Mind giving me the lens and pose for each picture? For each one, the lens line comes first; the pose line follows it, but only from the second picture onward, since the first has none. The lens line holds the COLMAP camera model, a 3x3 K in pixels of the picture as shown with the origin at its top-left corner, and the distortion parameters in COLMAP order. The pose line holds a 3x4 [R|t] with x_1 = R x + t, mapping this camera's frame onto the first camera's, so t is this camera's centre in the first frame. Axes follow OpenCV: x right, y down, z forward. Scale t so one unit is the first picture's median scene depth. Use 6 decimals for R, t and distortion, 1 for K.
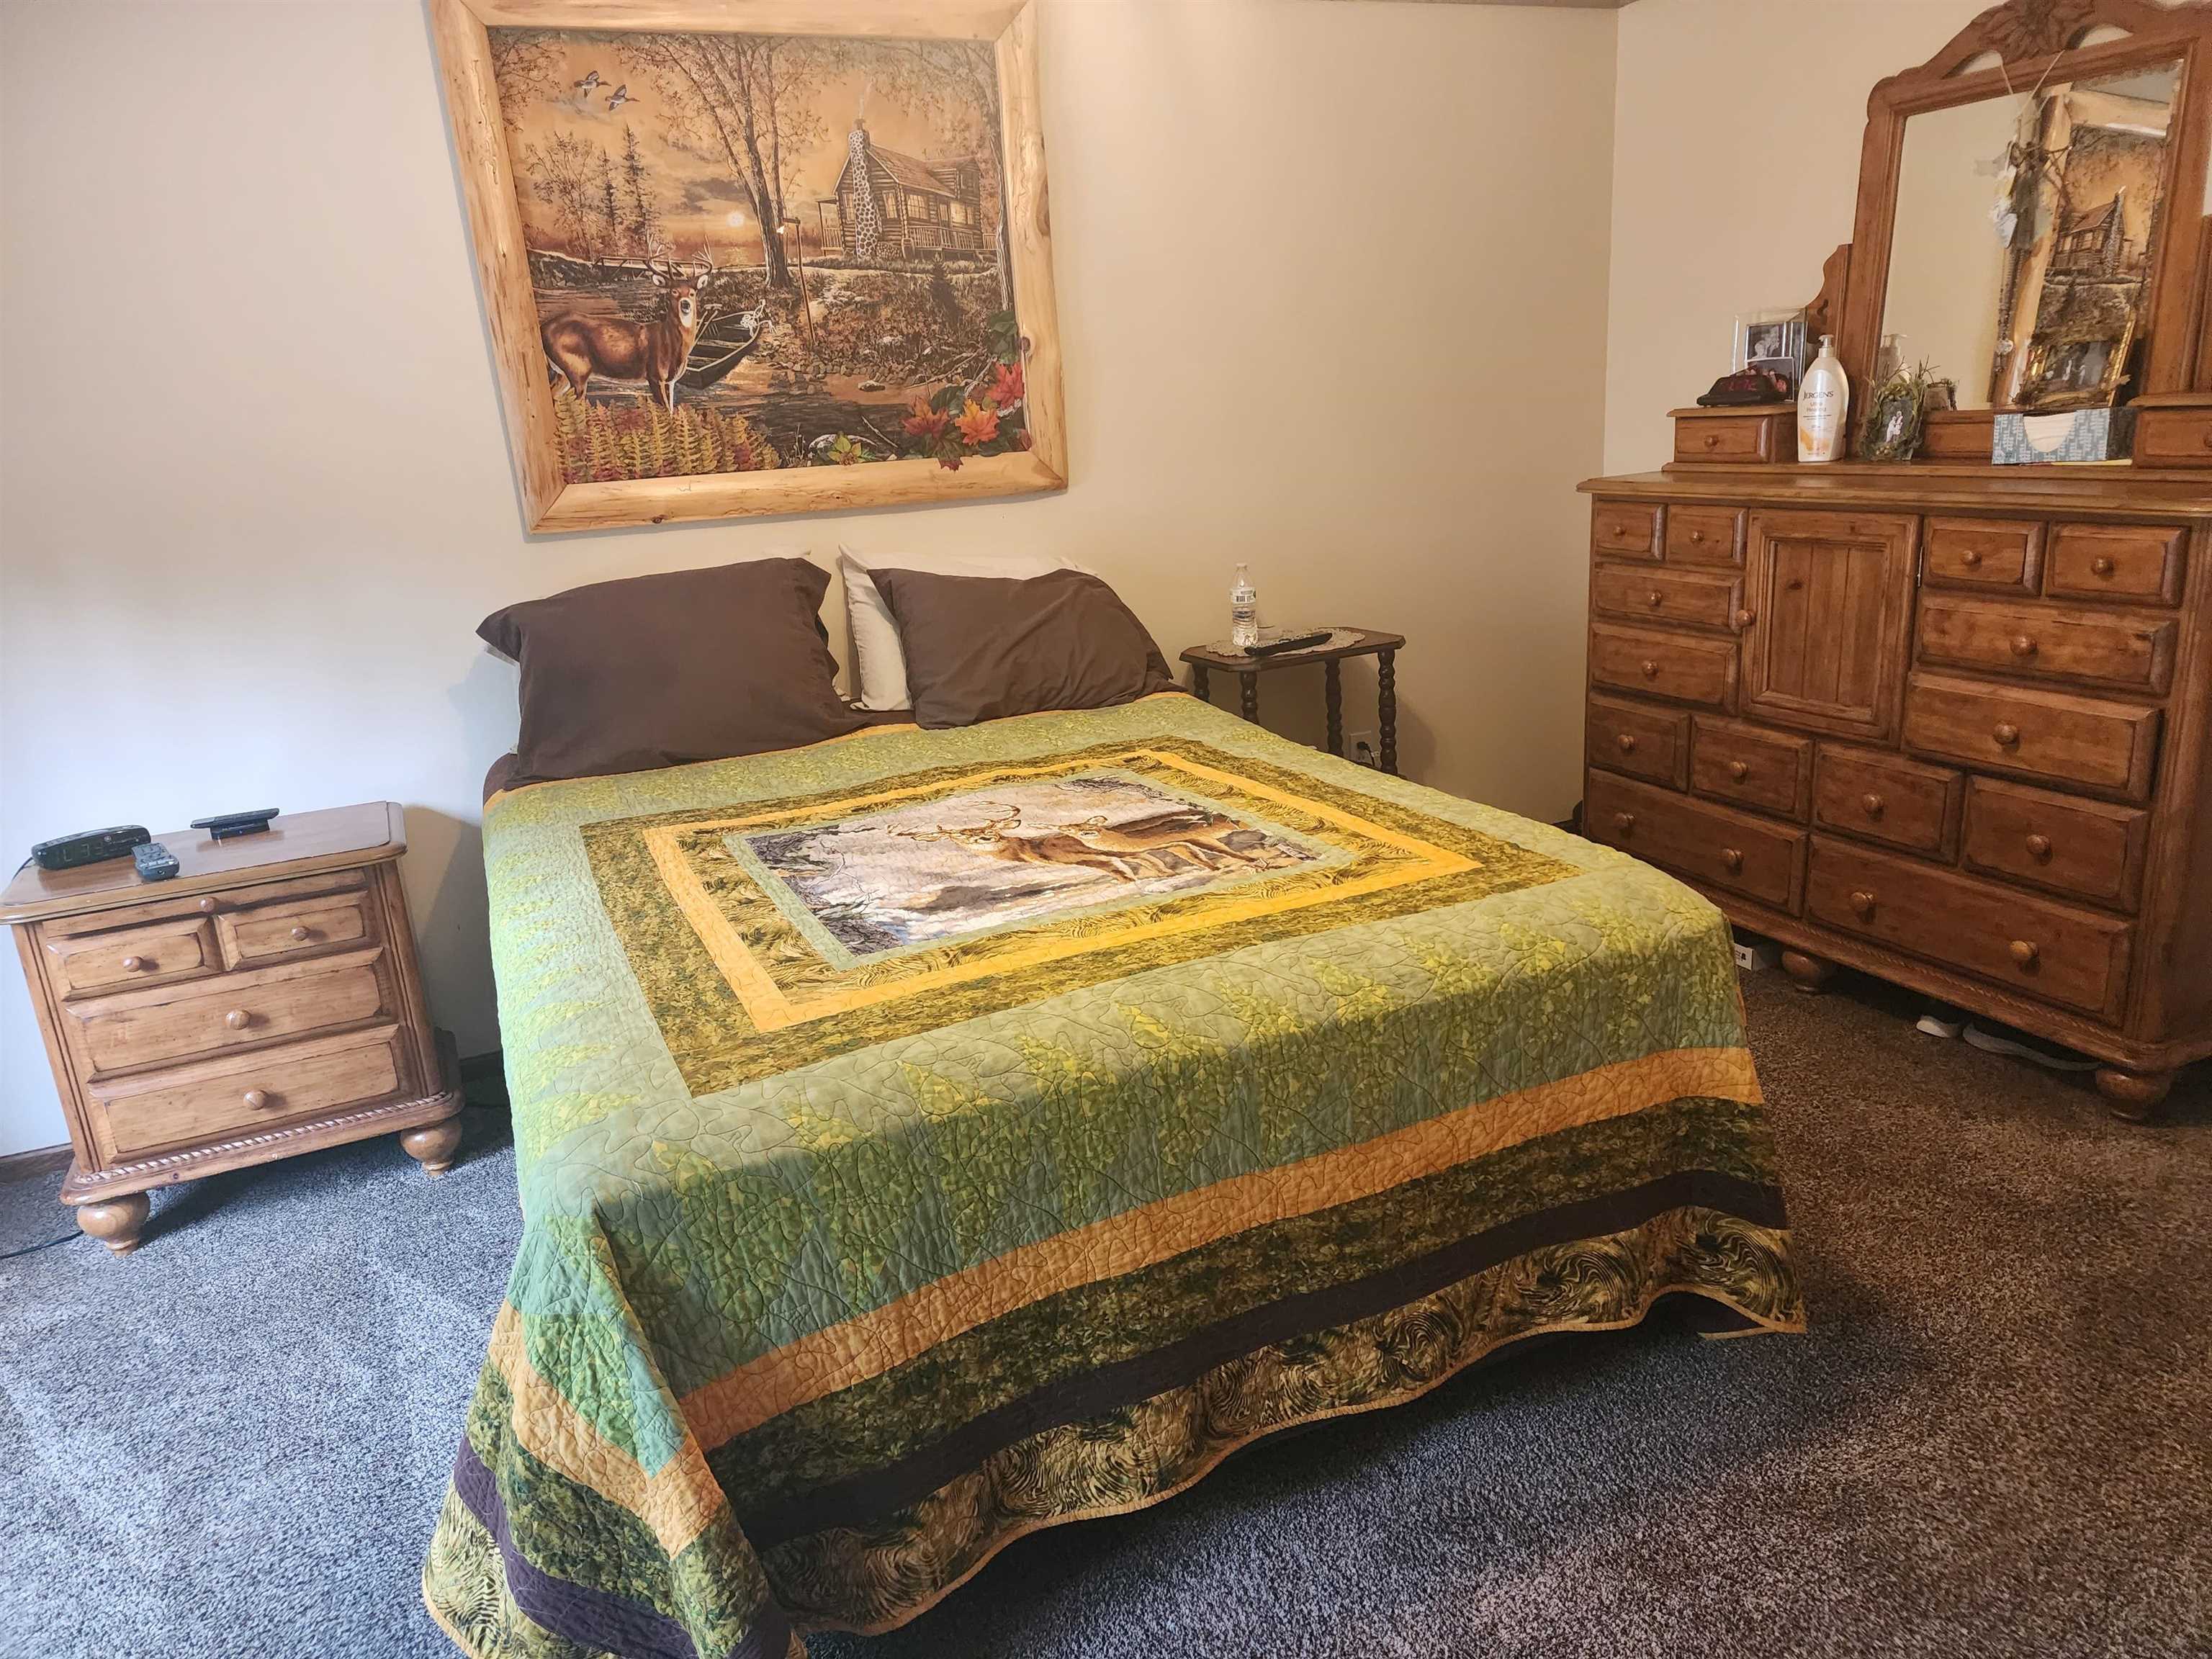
lens RADIAL K [[1467.5, 0, 1112.7], [0, 1467.5, 823.0], [0, 0, 1]] dist [0.079569, -0.000928]
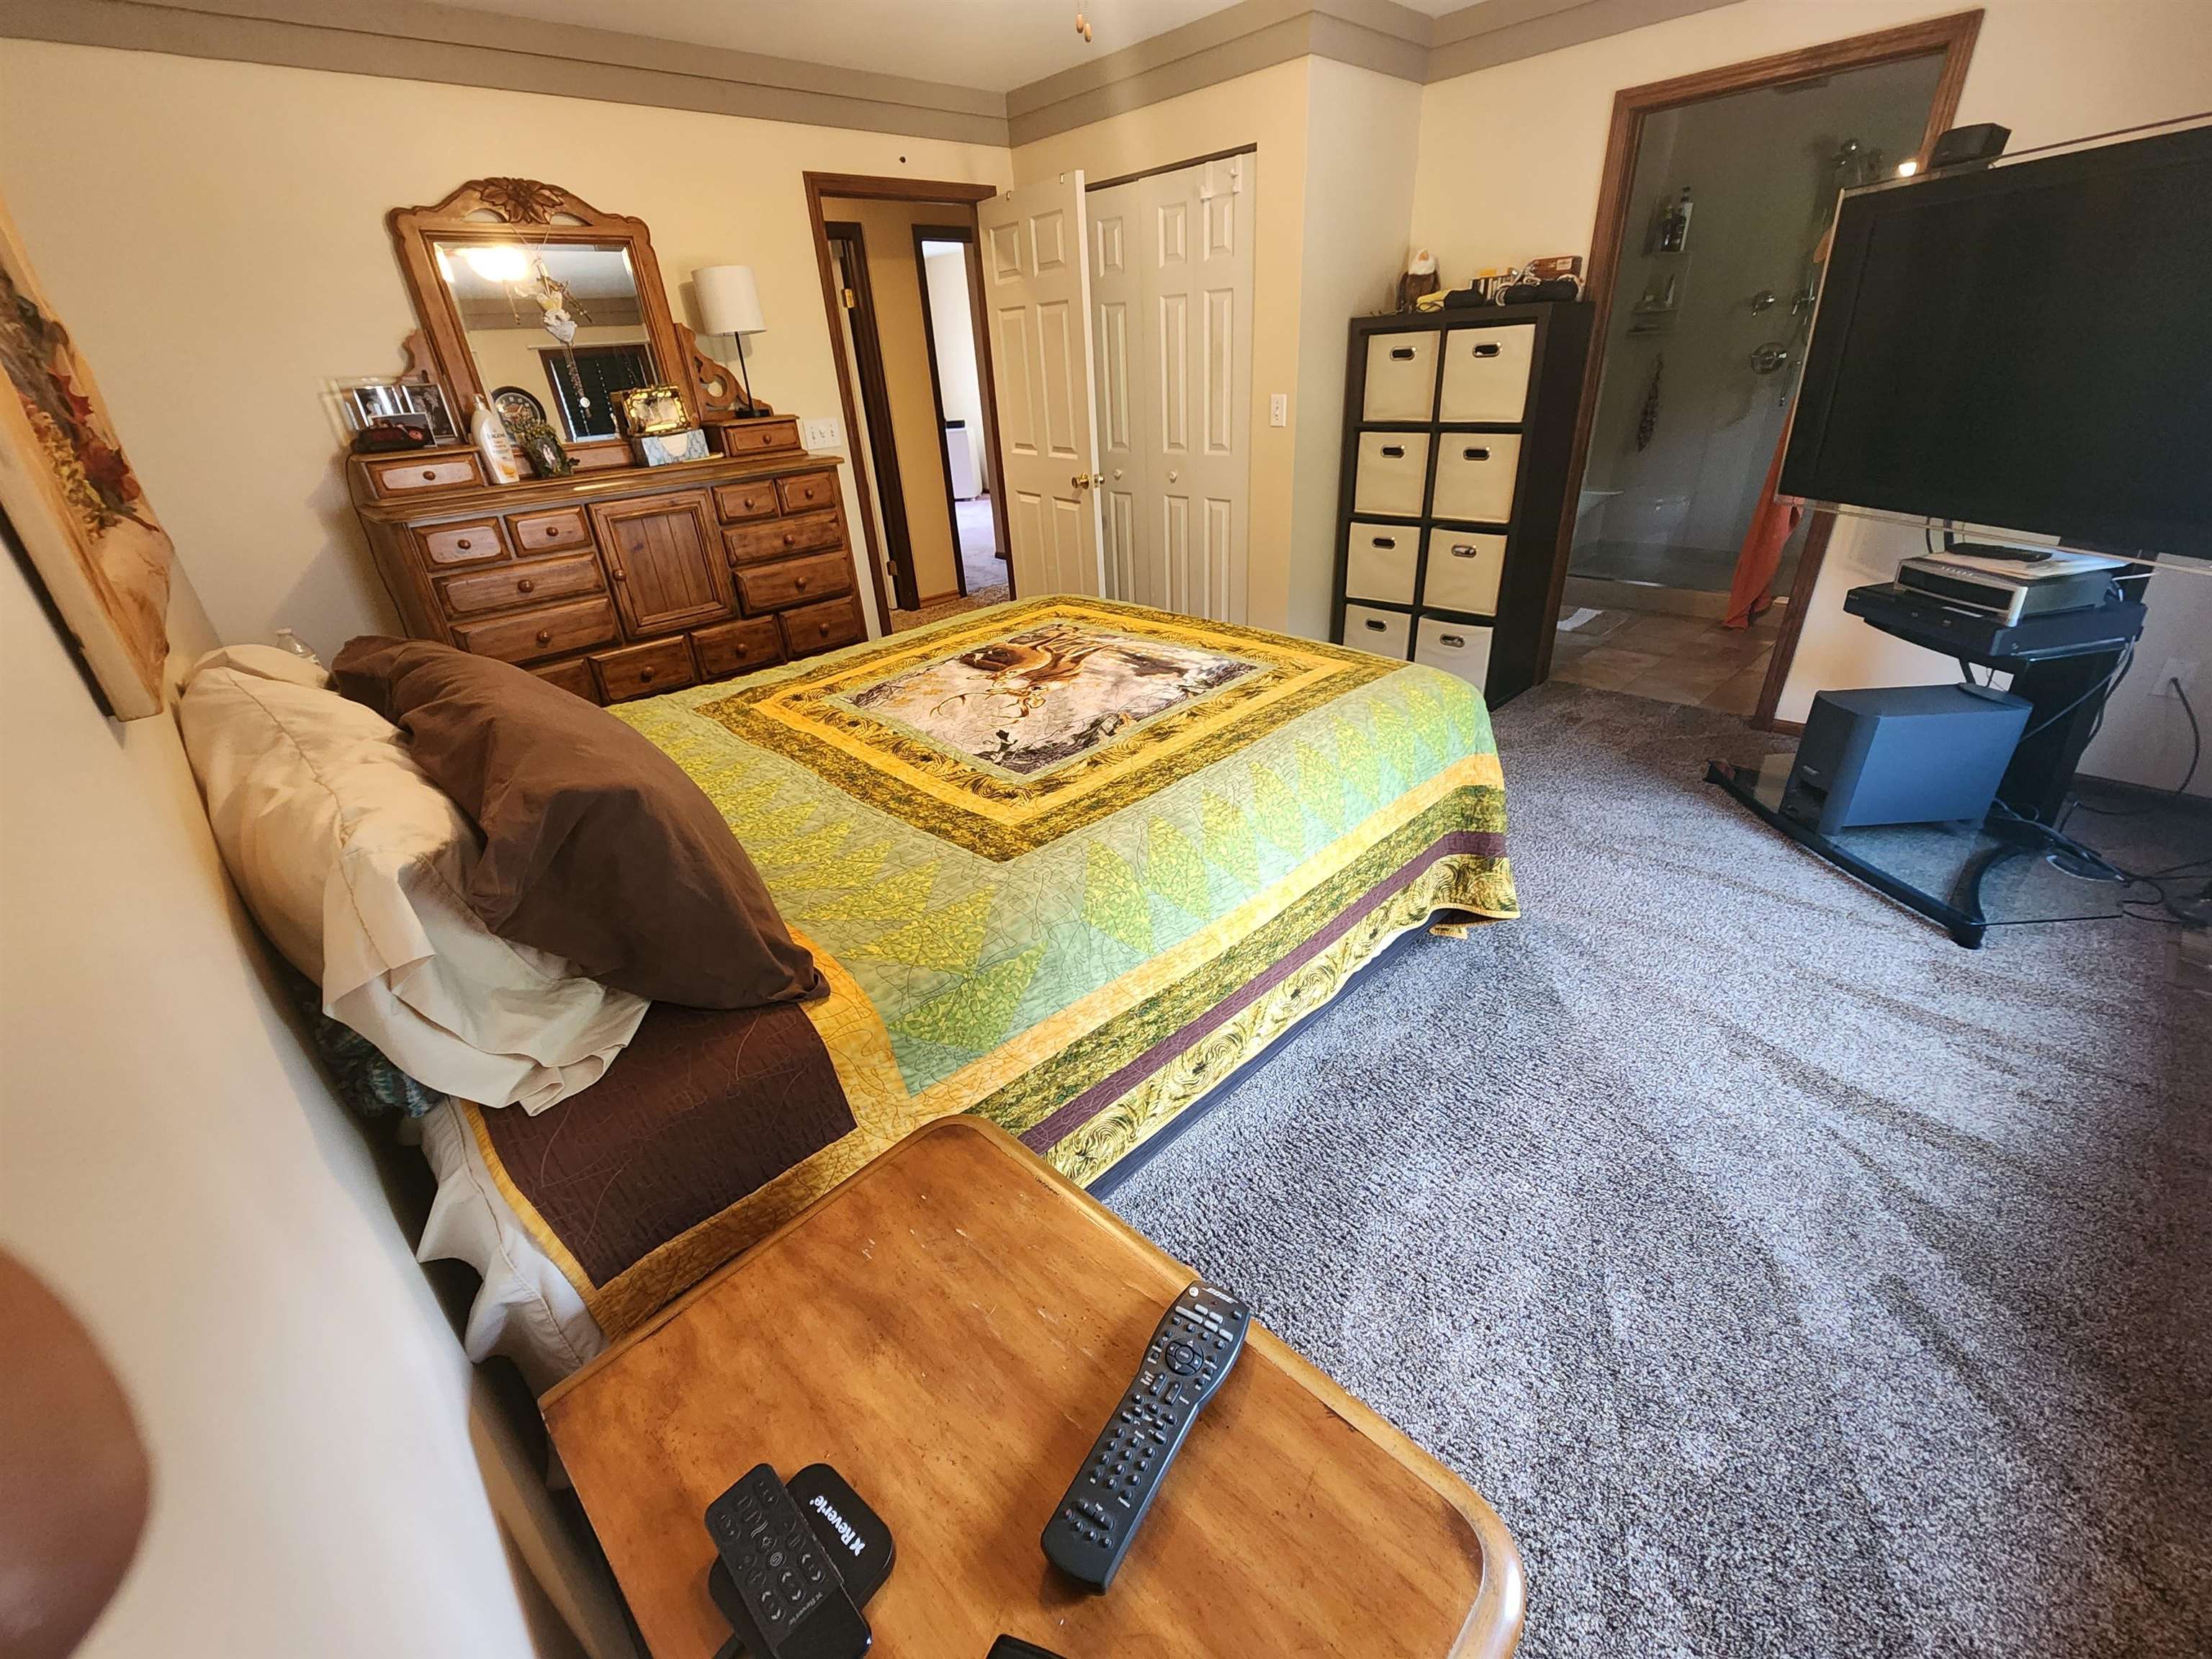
lens RADIAL K [[910.2, 0, 1110.1], [0, 910.2, 839.0], [0, 0, 1]] dist [0.006012, -0.000557]
pose [[-0.344298, -0.361030, 0.866670, -0.965011], [0.335681, 0.814752, 0.472756, -0.273262], [-0.876800, 0.453693, -0.159327, 1.197389]]
